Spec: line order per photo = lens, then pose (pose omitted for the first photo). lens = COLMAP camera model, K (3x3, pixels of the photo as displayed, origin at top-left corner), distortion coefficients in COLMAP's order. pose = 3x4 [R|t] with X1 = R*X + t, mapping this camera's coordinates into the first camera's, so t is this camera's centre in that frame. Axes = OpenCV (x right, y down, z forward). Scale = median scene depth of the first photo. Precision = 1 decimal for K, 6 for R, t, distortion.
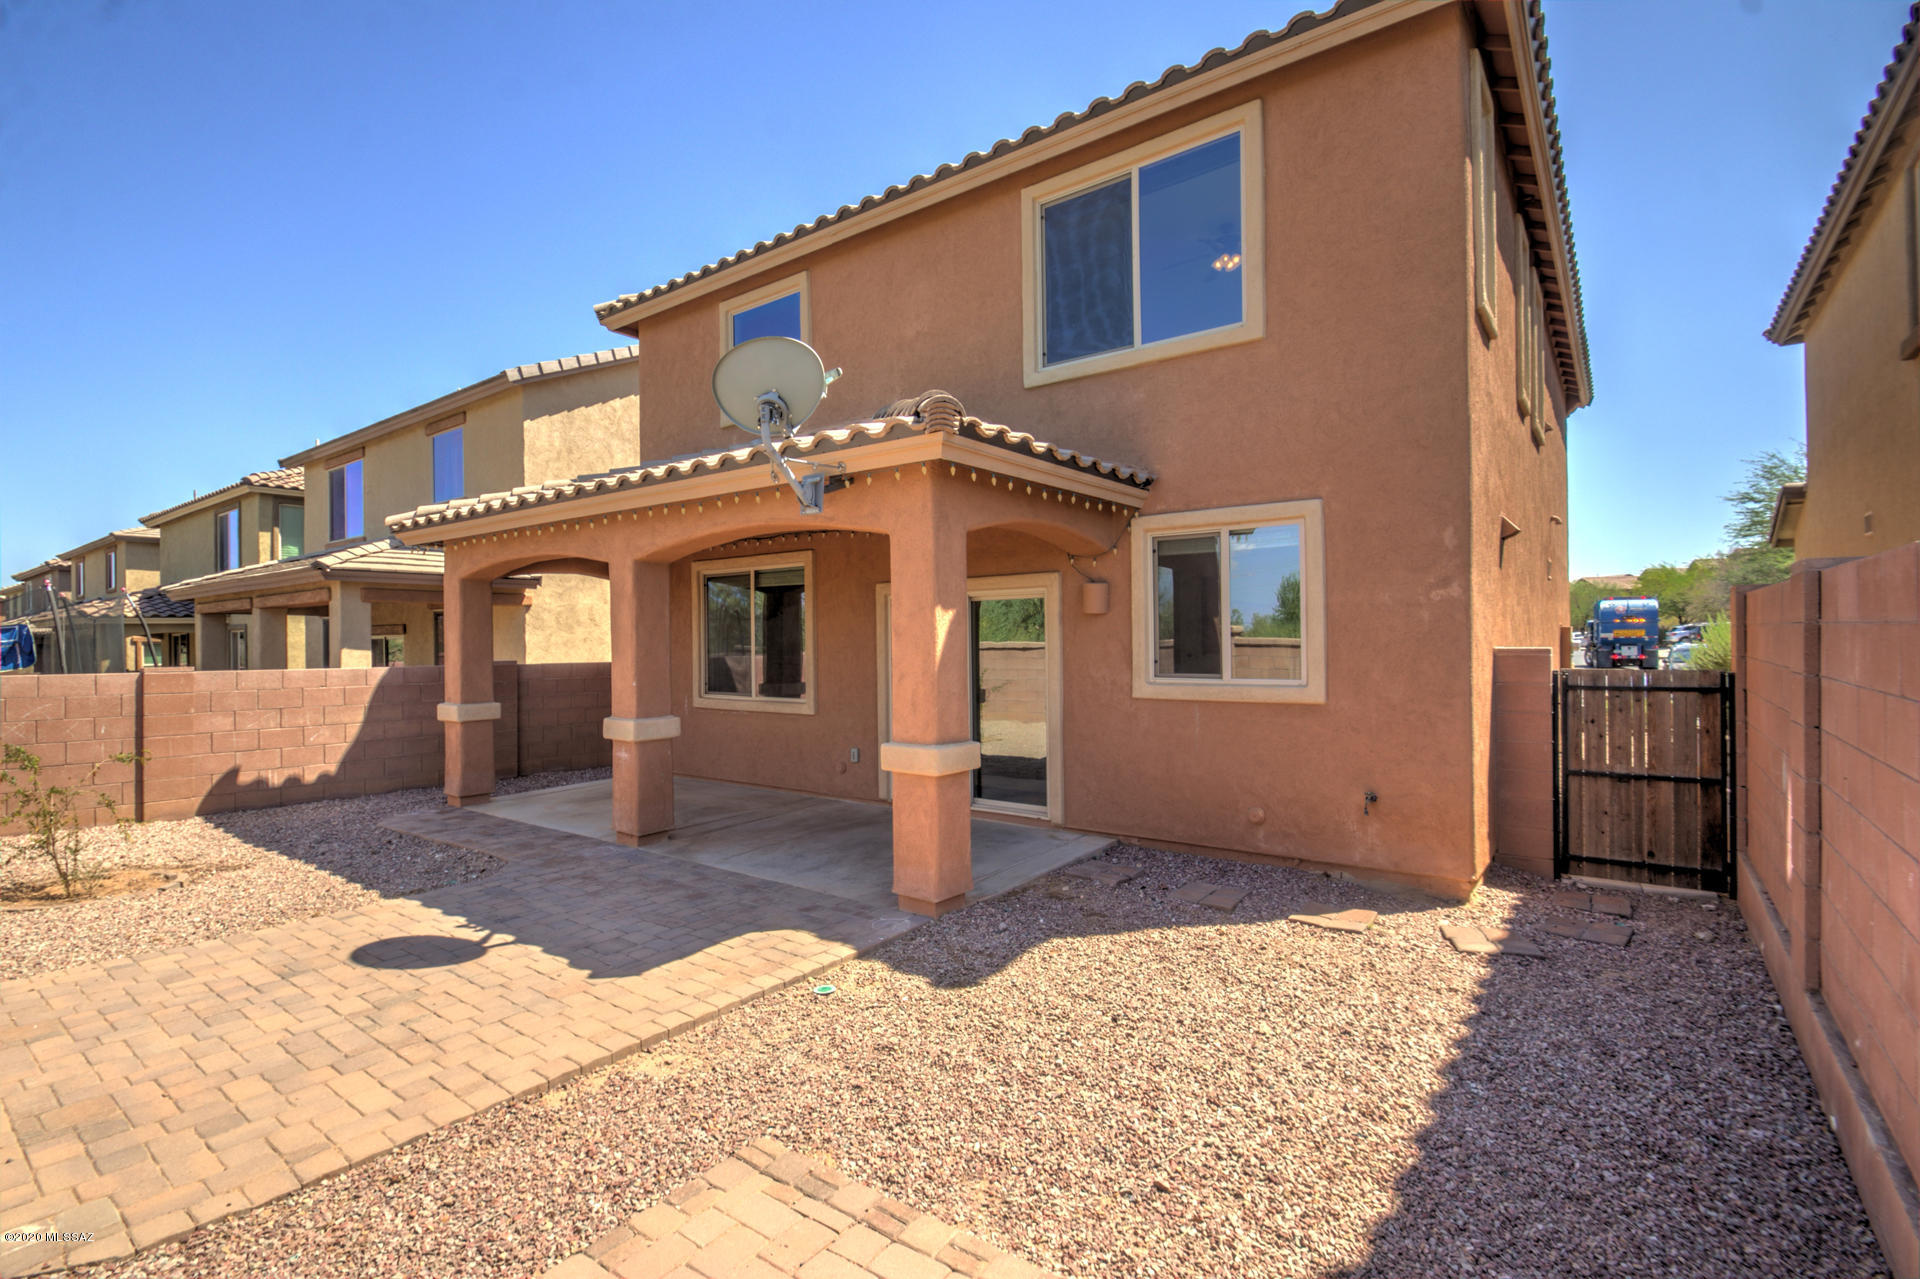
lens RADIAL K [[891.5, 0, 925.2], [0, 891.5, 637.4], [0, 0, 1]] dist [0.019674, -0.020482]
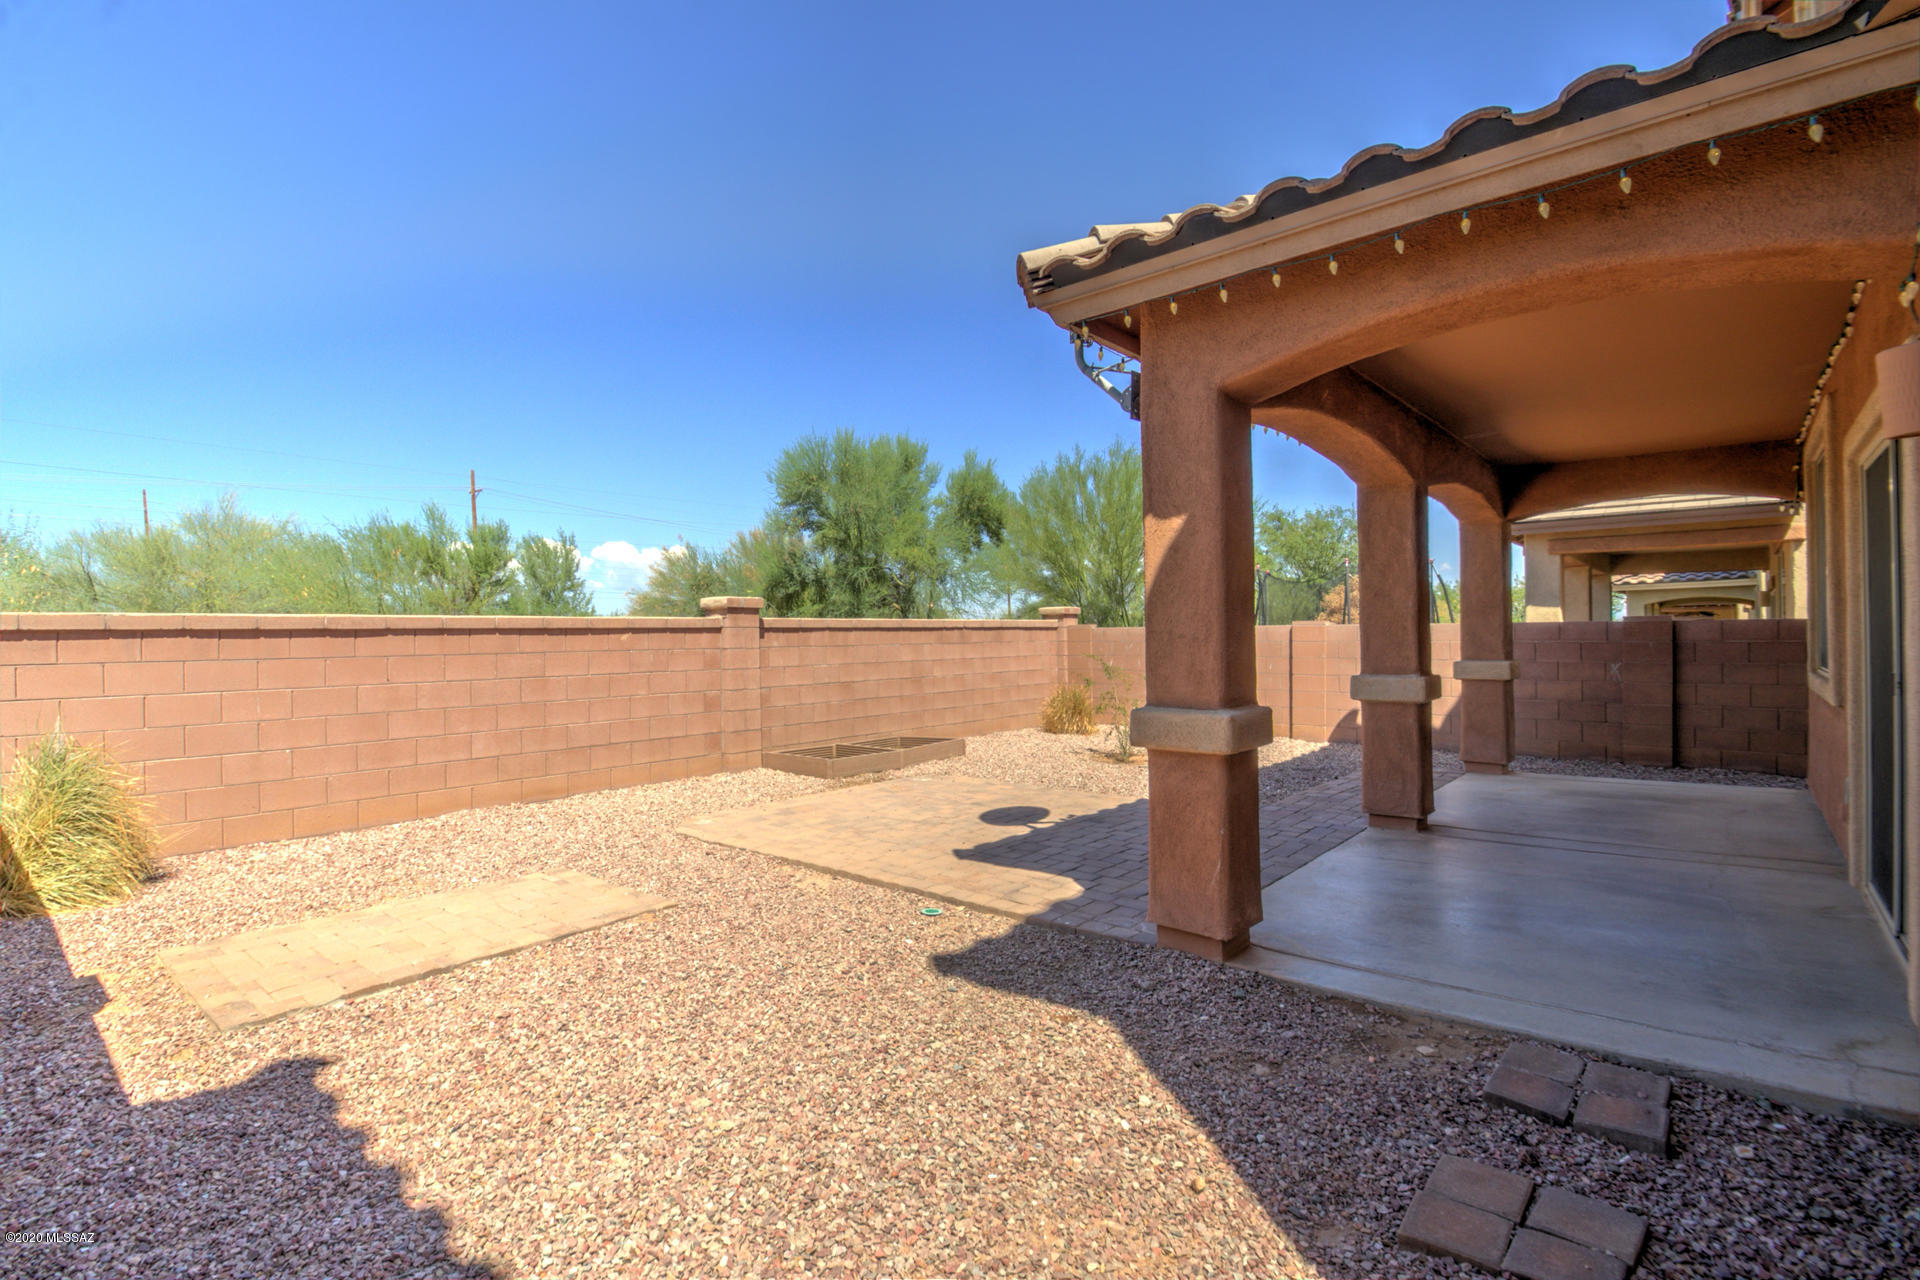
lens RADIAL K [[891.5, 0, 925.2], [0, 891.5, 637.9], [0, 0, 1]] dist [0.019674, -0.020482]
pose [[-0.057073, 0.010141, -0.998319, 0.628666], [0.016887, 0.999815, 0.009190, 0.050621], [0.998227, -0.016334, -0.057234, 0.748696]]
